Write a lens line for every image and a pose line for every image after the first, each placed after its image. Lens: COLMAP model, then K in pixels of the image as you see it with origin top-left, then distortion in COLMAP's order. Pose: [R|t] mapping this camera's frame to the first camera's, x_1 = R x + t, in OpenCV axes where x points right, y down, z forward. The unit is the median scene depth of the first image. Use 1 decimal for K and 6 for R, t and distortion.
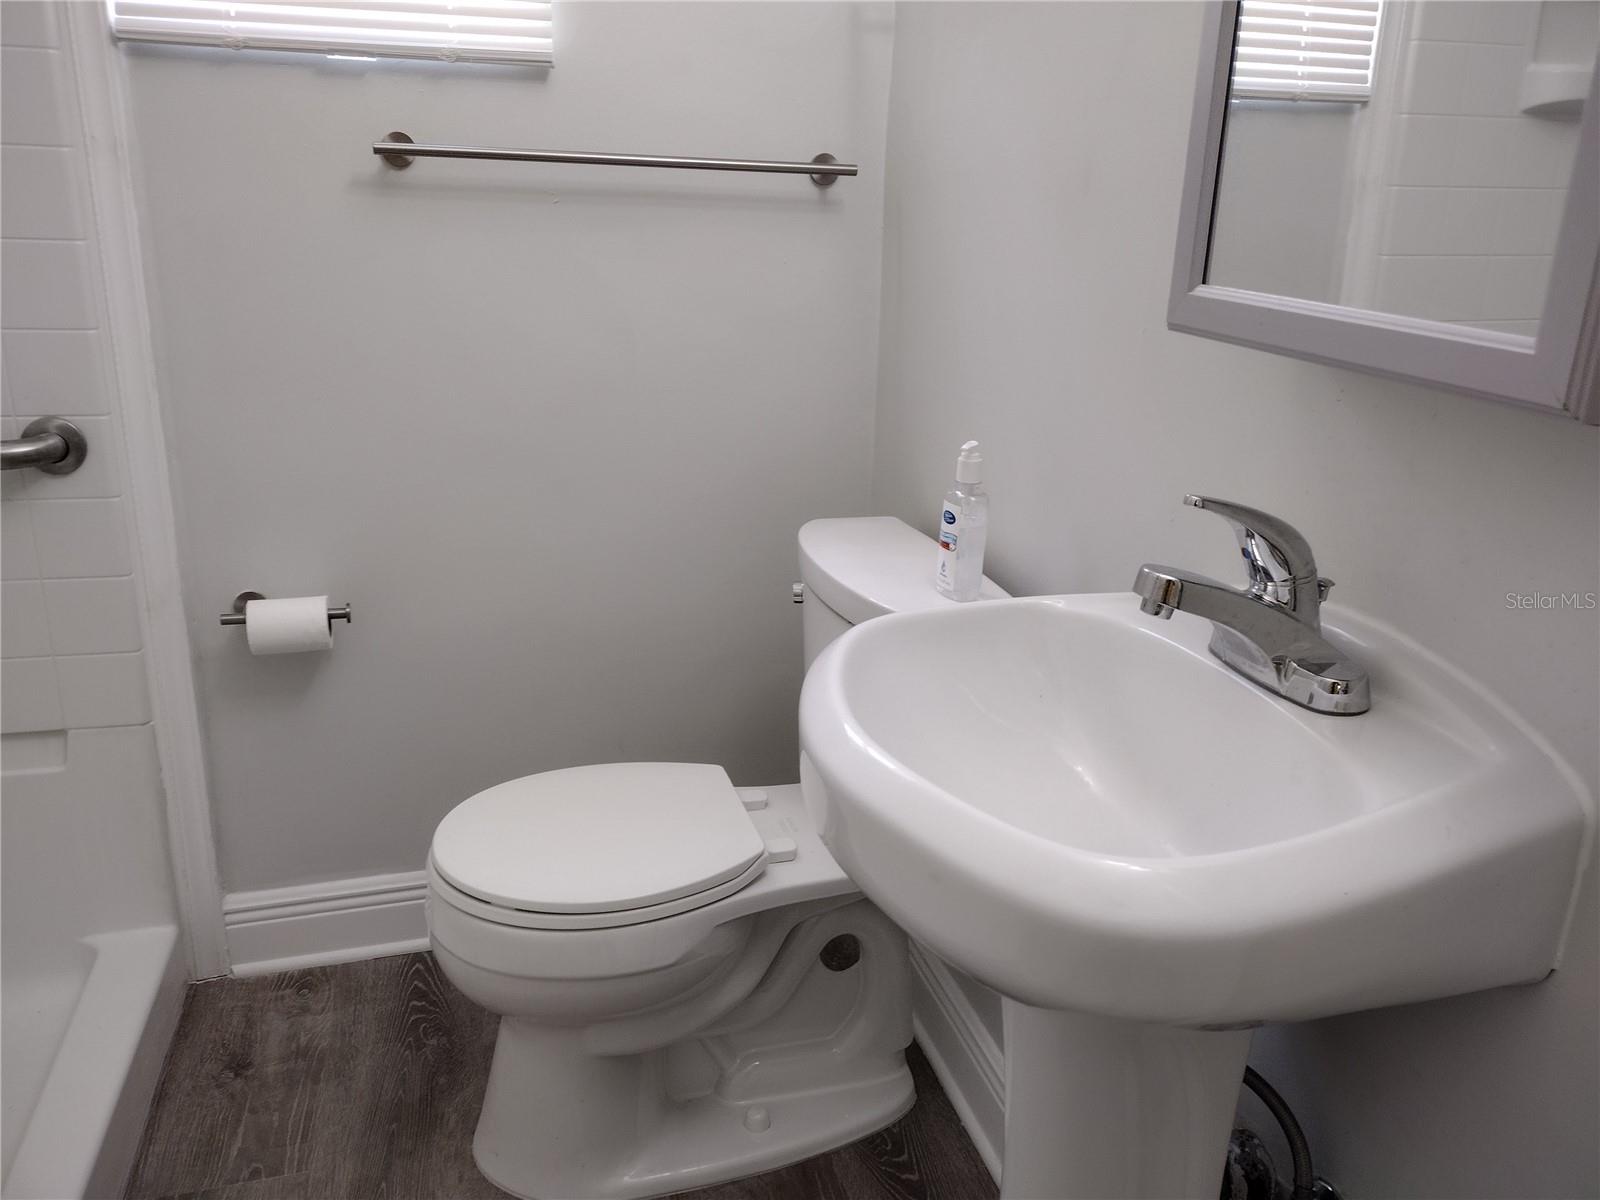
lens RADIAL K [[1213.8, 0, 806.8], [0, 1213.8, 603.6], [0, 0, 1]] dist [0.057510, -0.066768]
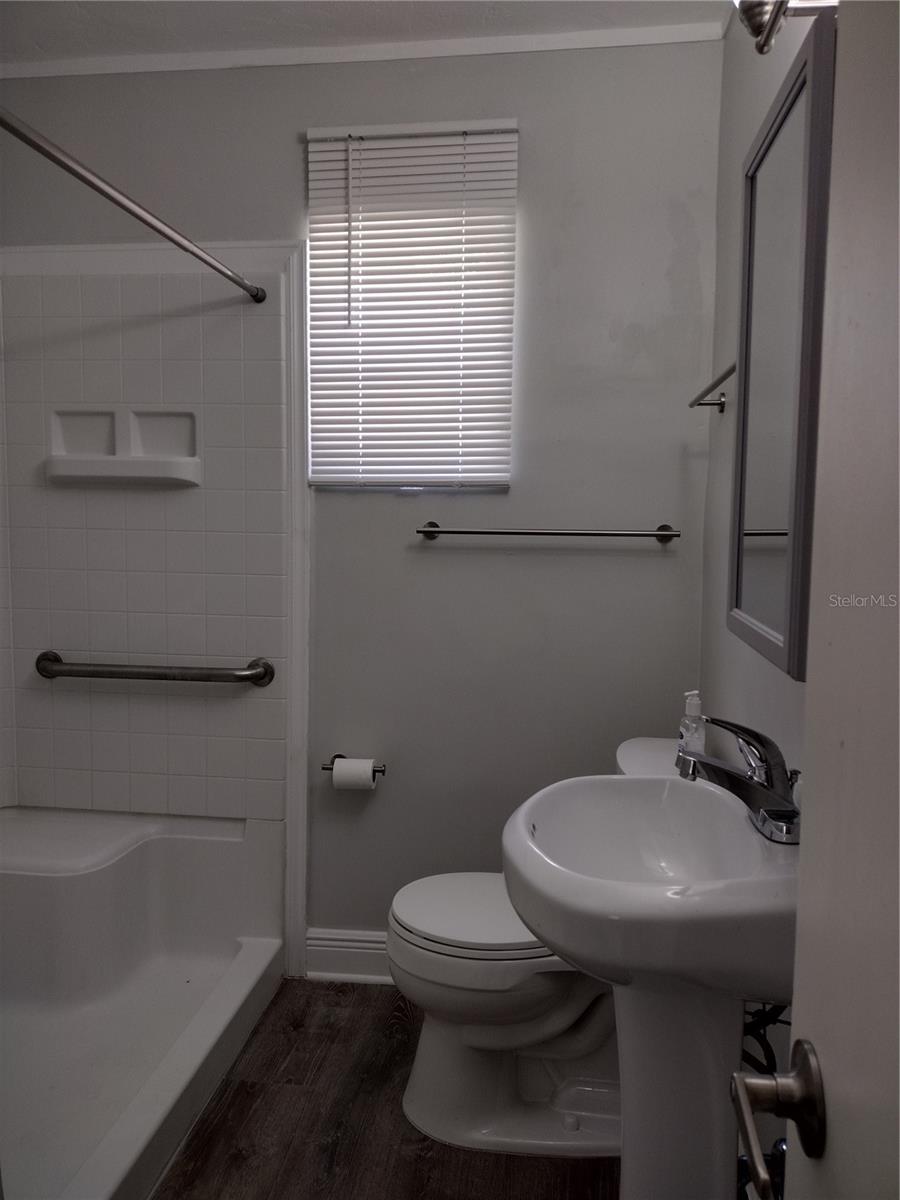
lens RADIAL K [[910.4, 0, 448.3], [0, 910.4, 599.1], [0, 0, 1]] dist [0.057510, -0.066768]
pose [[0.917434, 0.014181, -0.397634, 0.262641], [-0.107805, 0.970843, -0.214108, 0.042831], [0.383004, 0.239297, 0.892213, -0.249980]]
